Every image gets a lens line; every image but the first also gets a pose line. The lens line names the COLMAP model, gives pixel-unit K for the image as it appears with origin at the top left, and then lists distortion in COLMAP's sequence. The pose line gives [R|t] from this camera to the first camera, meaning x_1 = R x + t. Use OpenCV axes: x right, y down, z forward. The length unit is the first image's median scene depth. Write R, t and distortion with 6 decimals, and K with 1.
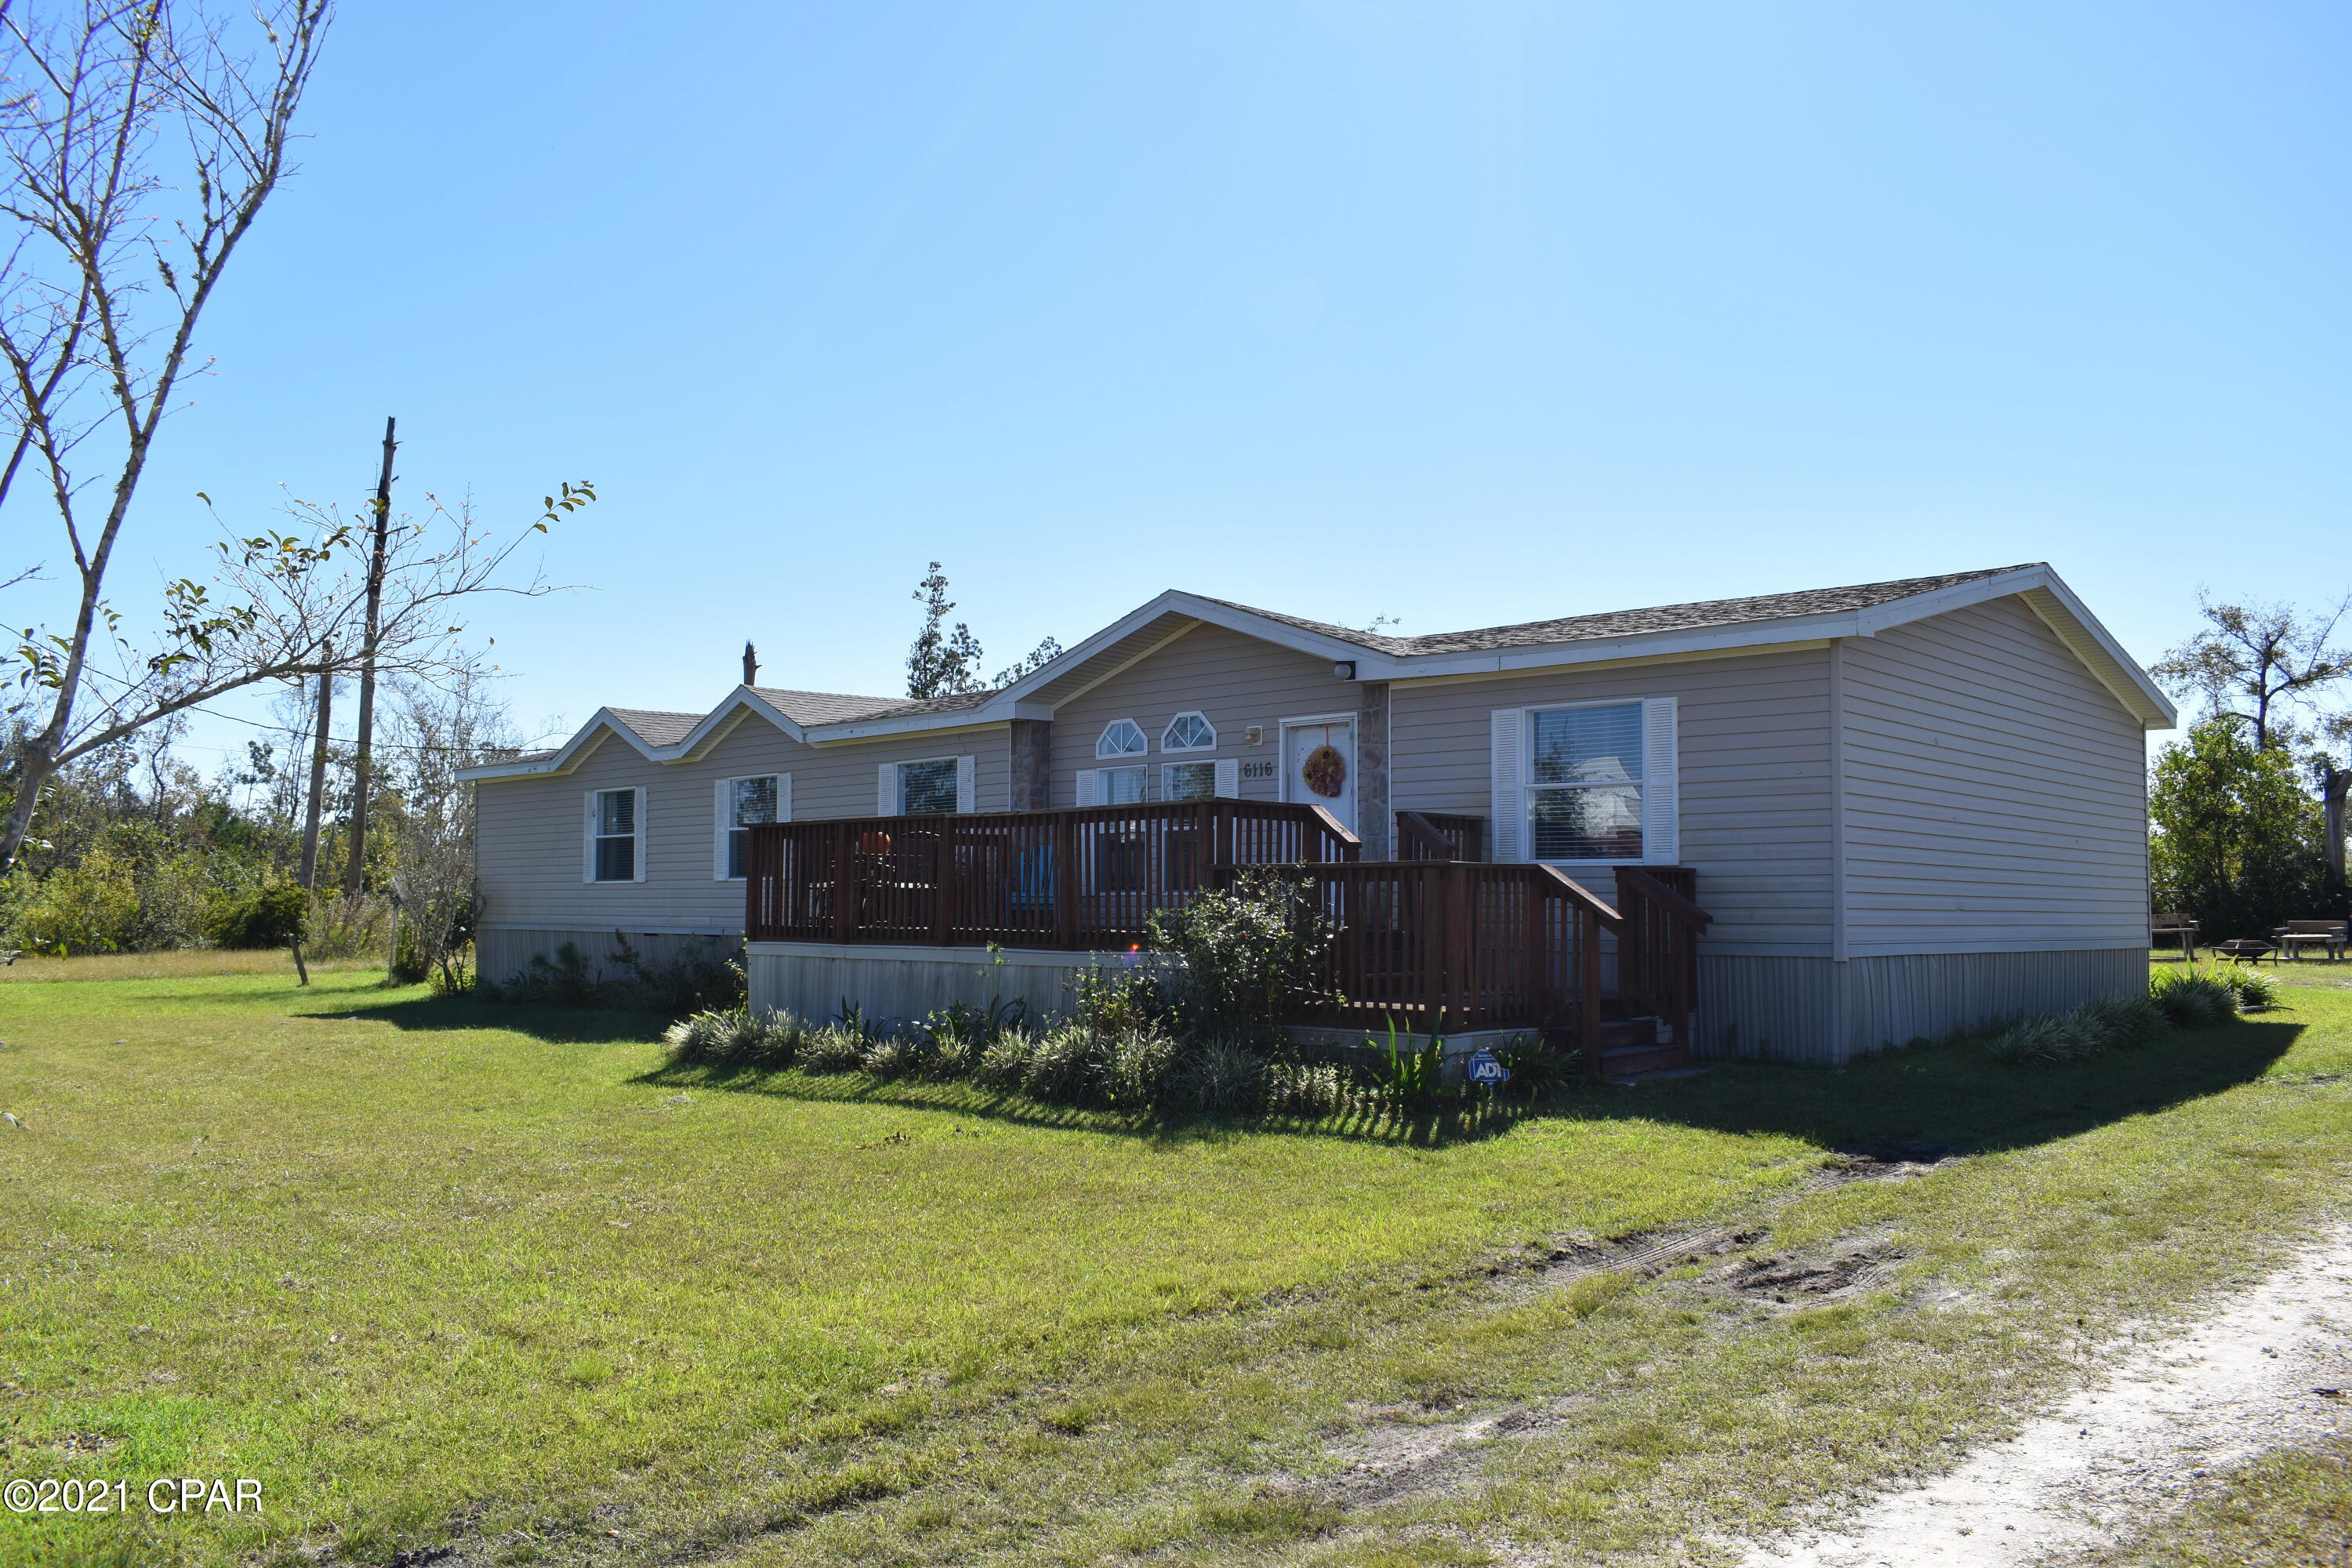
lens RADIAL K [[1833.0, 0, 1164.6], [0, 1833.0, 787.6], [0, 0, 1]] dist [-0.089142, 0.005992]
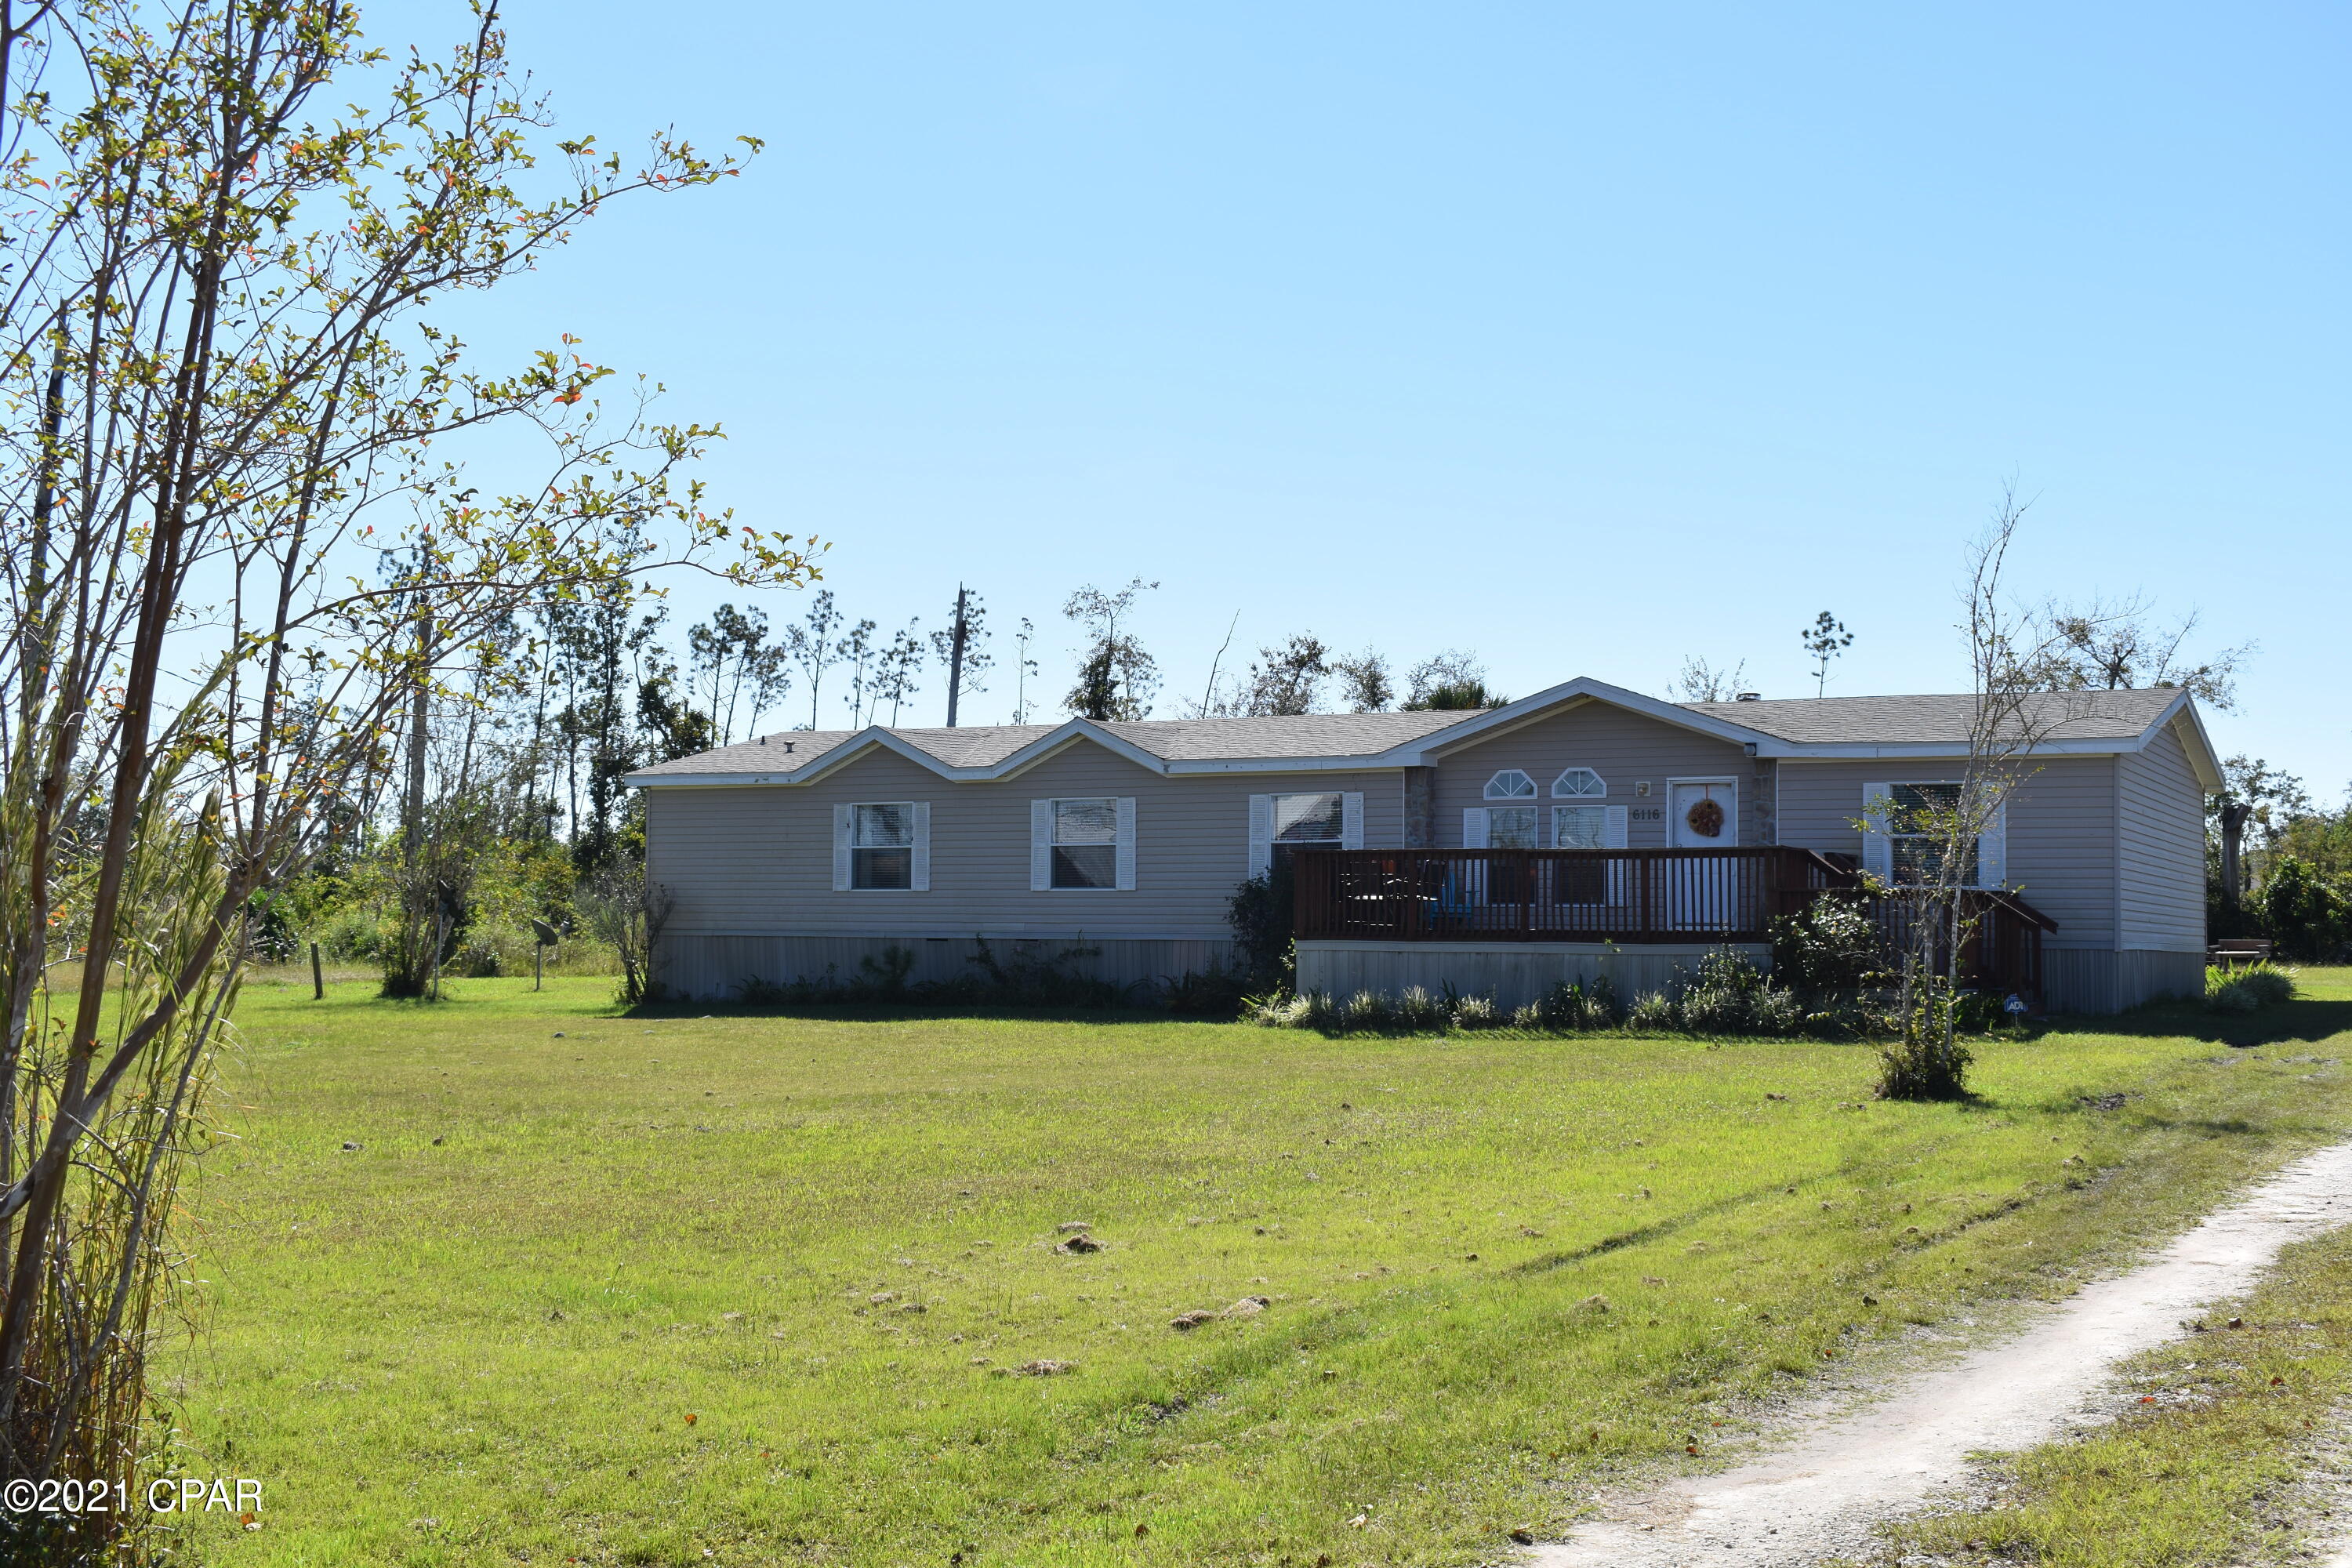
lens RADIAL K [[2668.2, 0, 1179.3], [0, 2668.2, 715.6], [0, 0, 1]] dist [-0.052897, 0.028426]
pose [[0.961753, 0.028439, 0.272440, -0.689524], [-0.024825, 0.999552, -0.016703, -0.034779], [-0.272793, 0.009300, 0.962028, -0.669463]]
